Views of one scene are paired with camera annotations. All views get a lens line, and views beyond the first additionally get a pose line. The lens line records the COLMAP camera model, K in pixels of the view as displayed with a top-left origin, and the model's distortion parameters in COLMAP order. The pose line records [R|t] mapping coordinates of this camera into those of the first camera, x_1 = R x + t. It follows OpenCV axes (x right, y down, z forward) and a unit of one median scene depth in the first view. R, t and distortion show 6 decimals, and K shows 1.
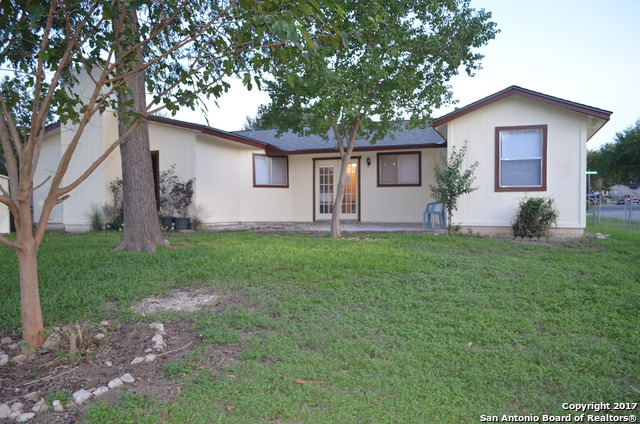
lens RADIAL K [[499.2, 0, 320.6], [0, 499.2, 212.3], [0, 0, 1]] dist [-0.080313, 0.002034]
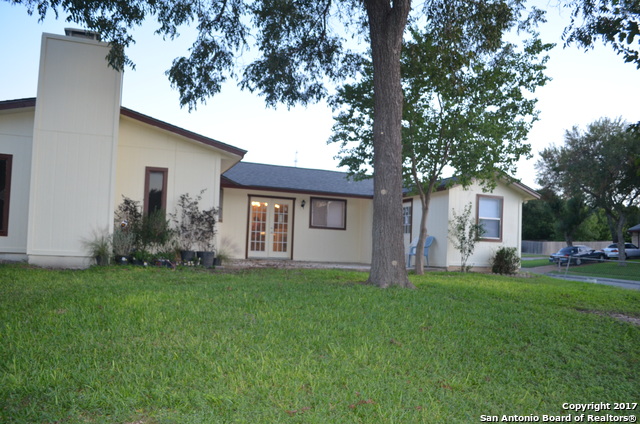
lens RADIAL K [[499.2, 0, 320.8], [0, 499.2, 212.2], [0, 0, 1]] dist [-0.080313, 0.002034]
pose [[0.725259, 0.086186, 0.683061, -0.614944], [-0.033315, 0.995365, -0.090219, 0.011606], [-0.687670, 0.042676, 0.724768, 0.202211]]
